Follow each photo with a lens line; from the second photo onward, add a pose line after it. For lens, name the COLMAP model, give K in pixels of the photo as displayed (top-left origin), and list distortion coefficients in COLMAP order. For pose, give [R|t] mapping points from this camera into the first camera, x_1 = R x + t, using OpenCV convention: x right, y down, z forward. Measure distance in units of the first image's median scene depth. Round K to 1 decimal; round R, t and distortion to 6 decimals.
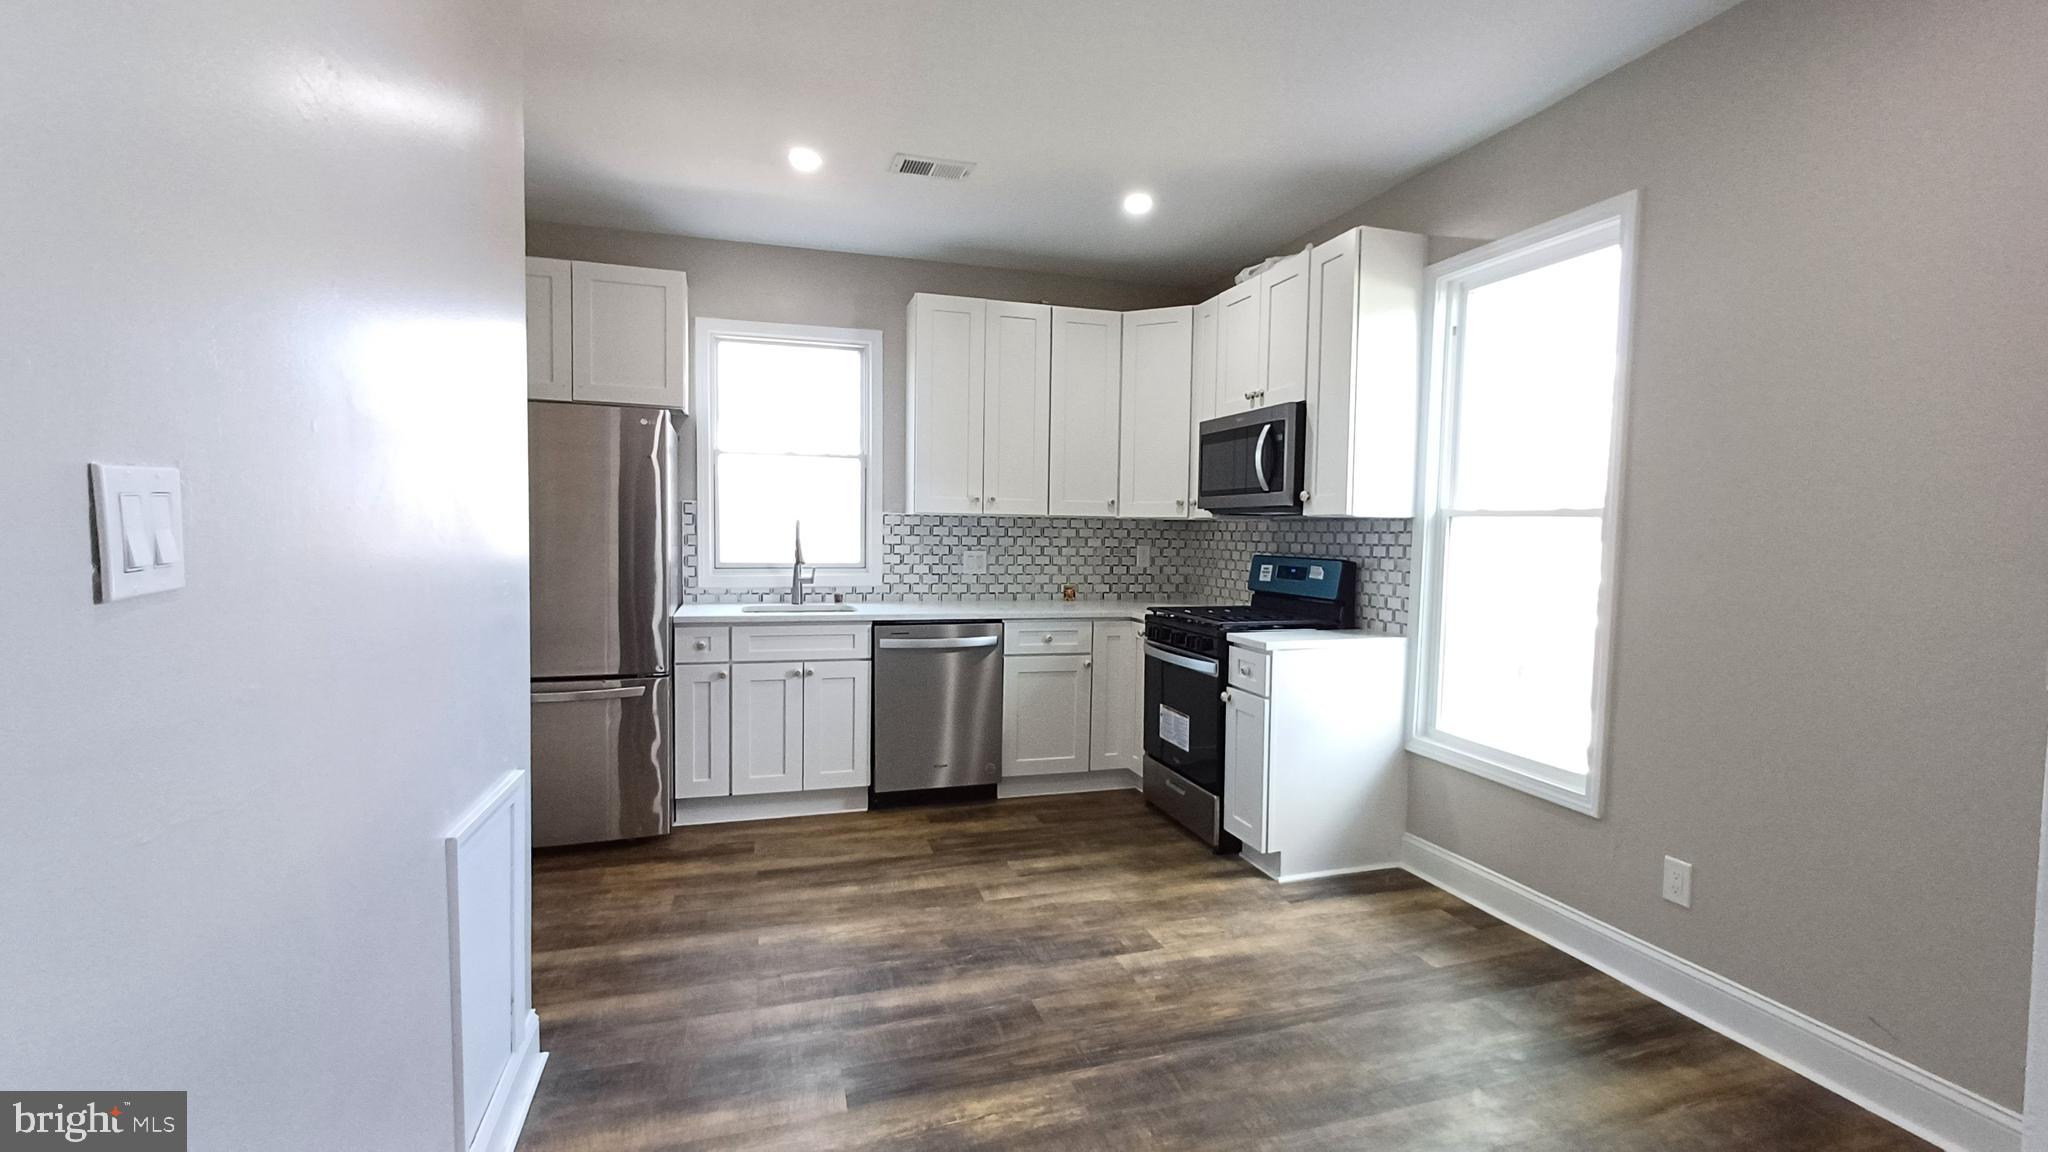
lens RADIAL K [[934.6, 0, 1065.2], [0, 934.6, 573.8], [0, 0, 1]] dist [-0.000722, 0.006177]
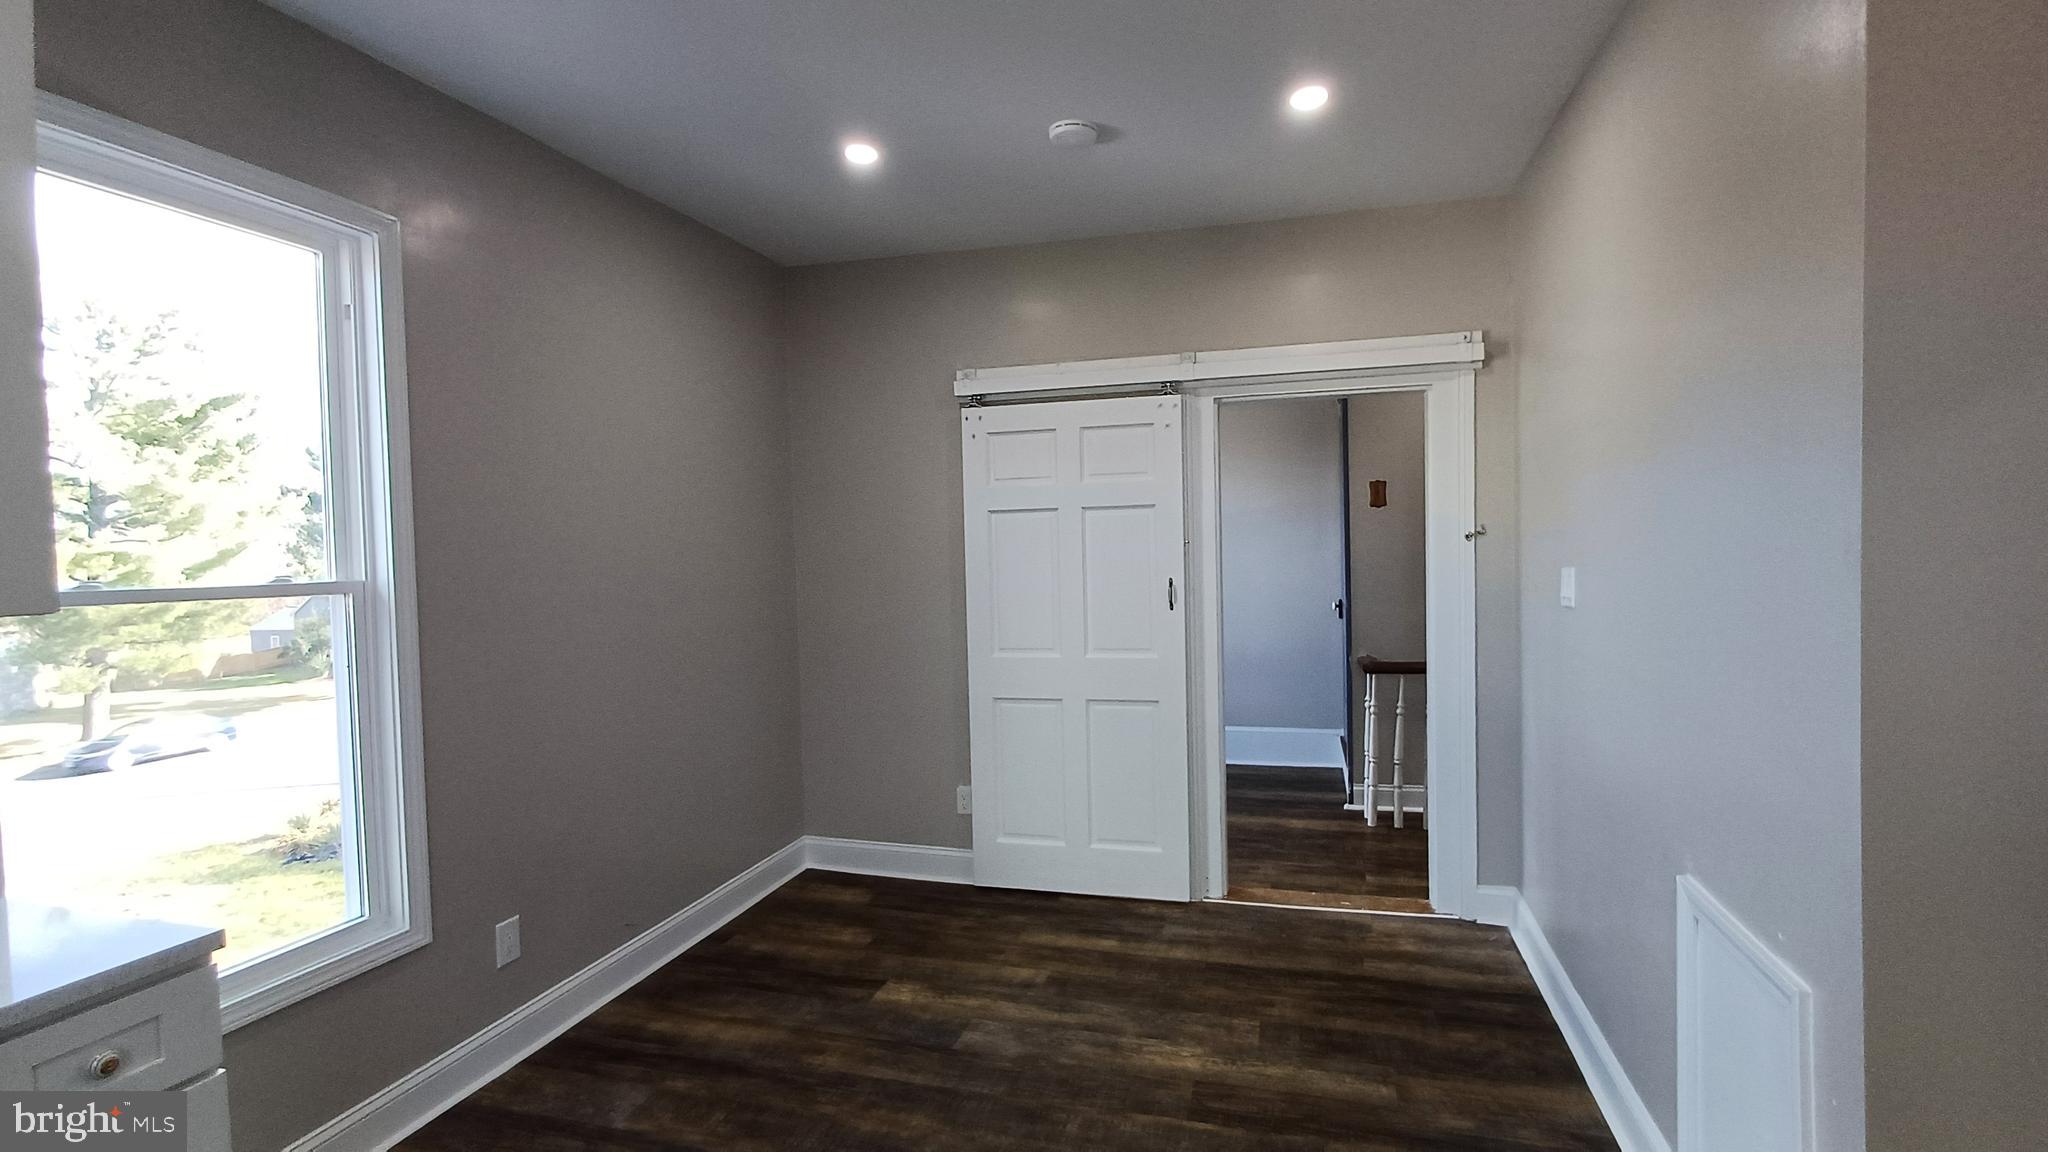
lens RADIAL K [[934.6, 0, 1034.9], [0, 934.6, 593.4], [0, 0, 1]] dist [-0.000722, 0.006177]
pose [[-0.827560, -0.020247, 0.561012, -0.254268], [0.037157, 0.995182, 0.090727, -0.079842], [-0.560146, 0.095928, -0.822821, 0.954012]]
